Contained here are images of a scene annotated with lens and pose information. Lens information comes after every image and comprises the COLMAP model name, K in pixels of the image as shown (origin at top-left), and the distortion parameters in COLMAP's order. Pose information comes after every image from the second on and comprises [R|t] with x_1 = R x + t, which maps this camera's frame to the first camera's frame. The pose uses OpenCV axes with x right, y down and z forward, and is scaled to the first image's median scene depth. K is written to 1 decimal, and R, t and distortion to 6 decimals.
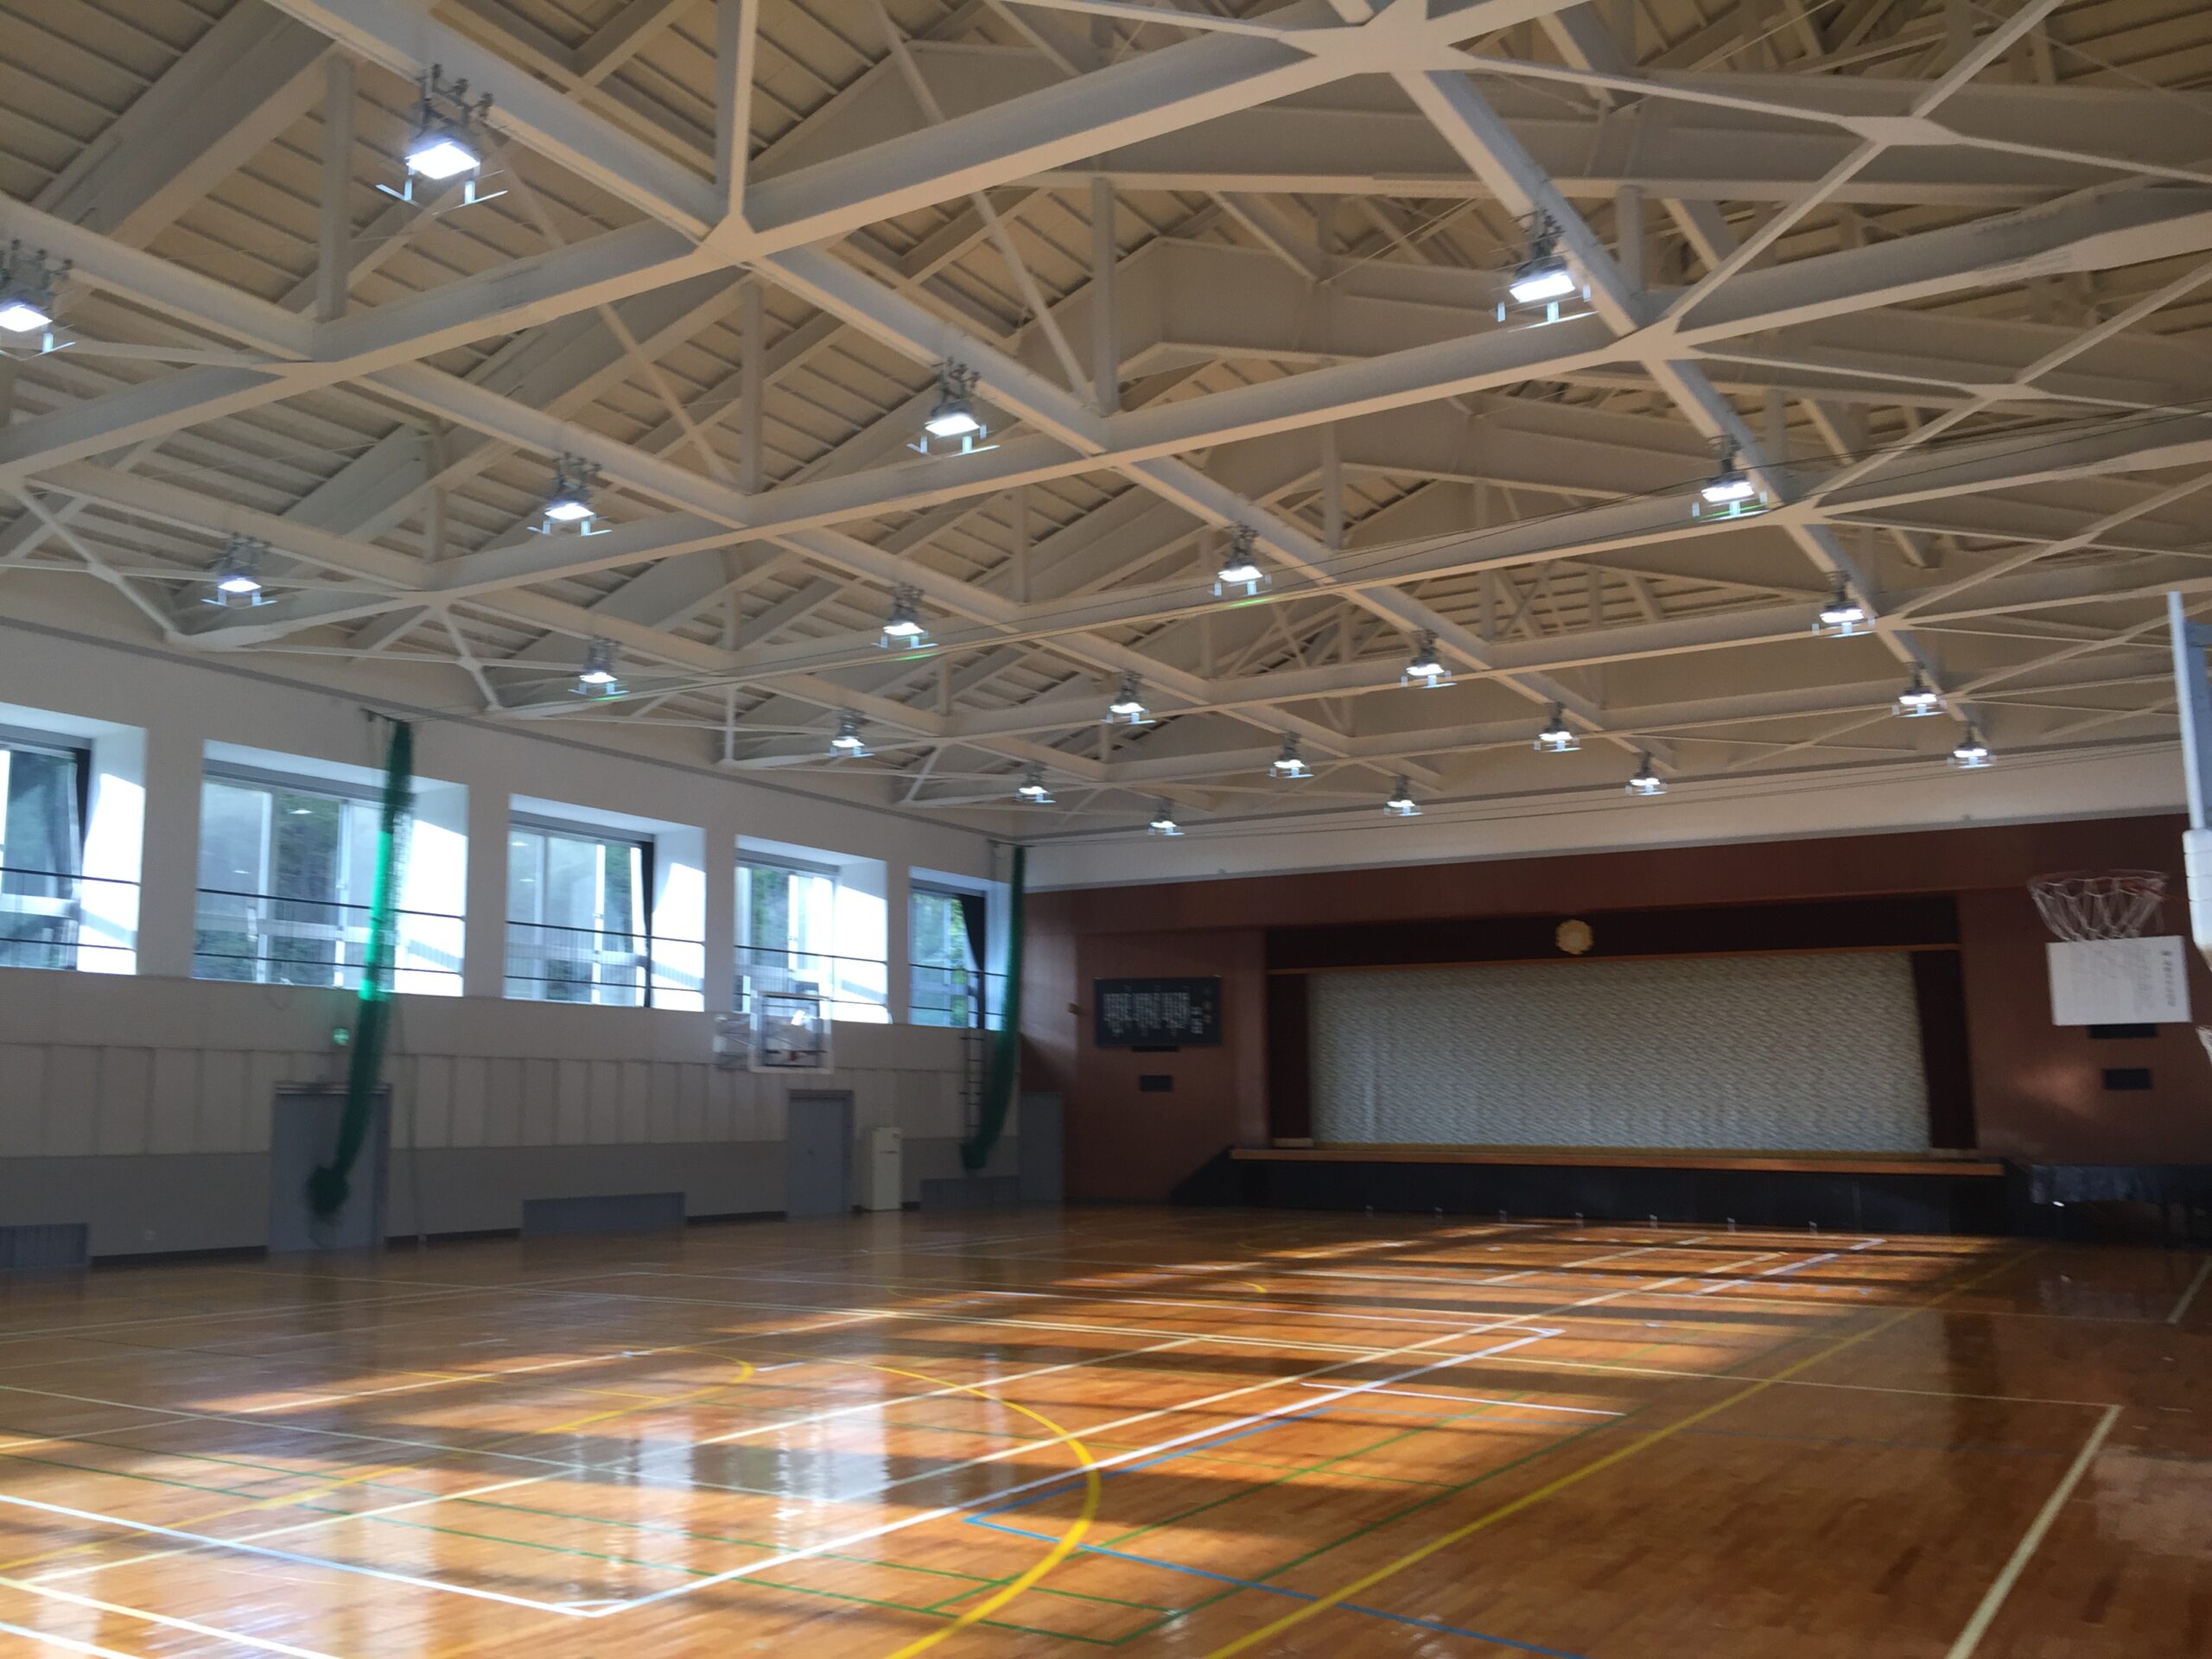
lens RADIAL K [[1885.8, 0, 1106.0], [0, 1885.8, 829.5], [0, 0, 1]] dist [0.070669, -0.124310]
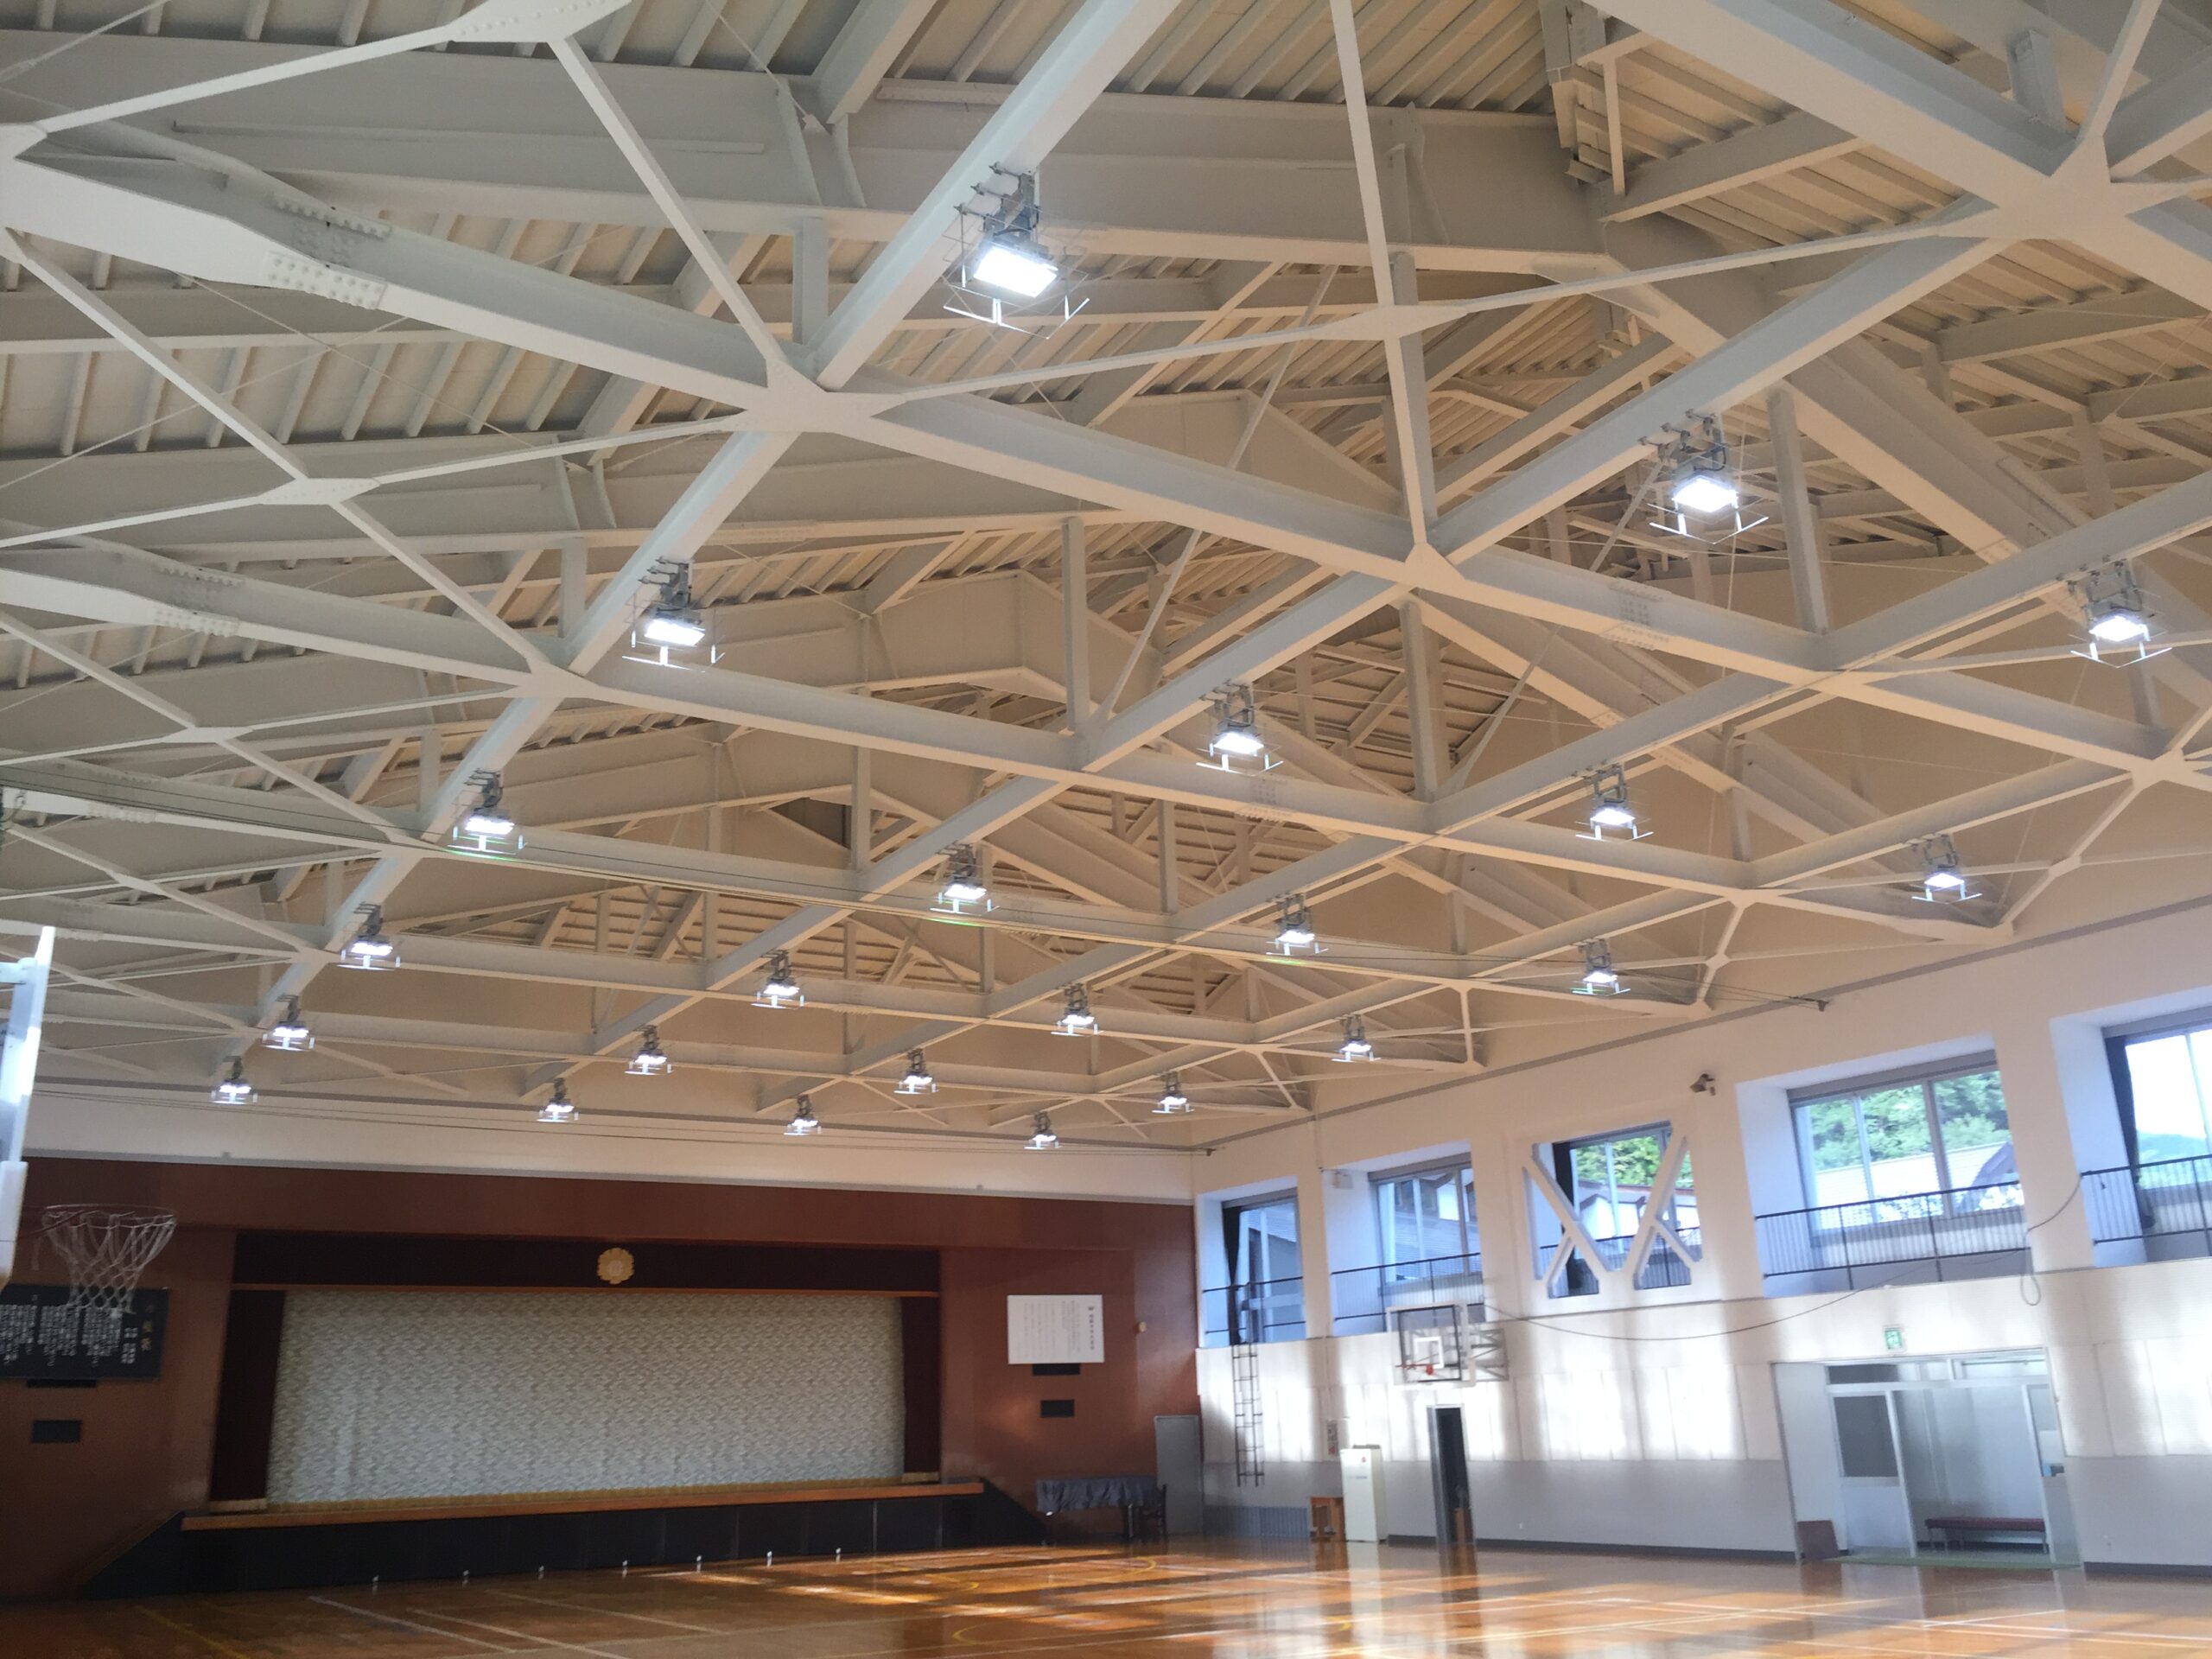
lens RADIAL K [[1885.8, 0, 1106.0], [0, 1885.8, 829.5], [0, 0, 1]] dist [0.070669, -0.124310]
pose [[0.445125, 0.258769, 0.857265, -0.526742], [-0.101651, 0.965750, -0.238735, 0.046136], [-0.889680, 0.019125, 0.456183, 0.312406]]
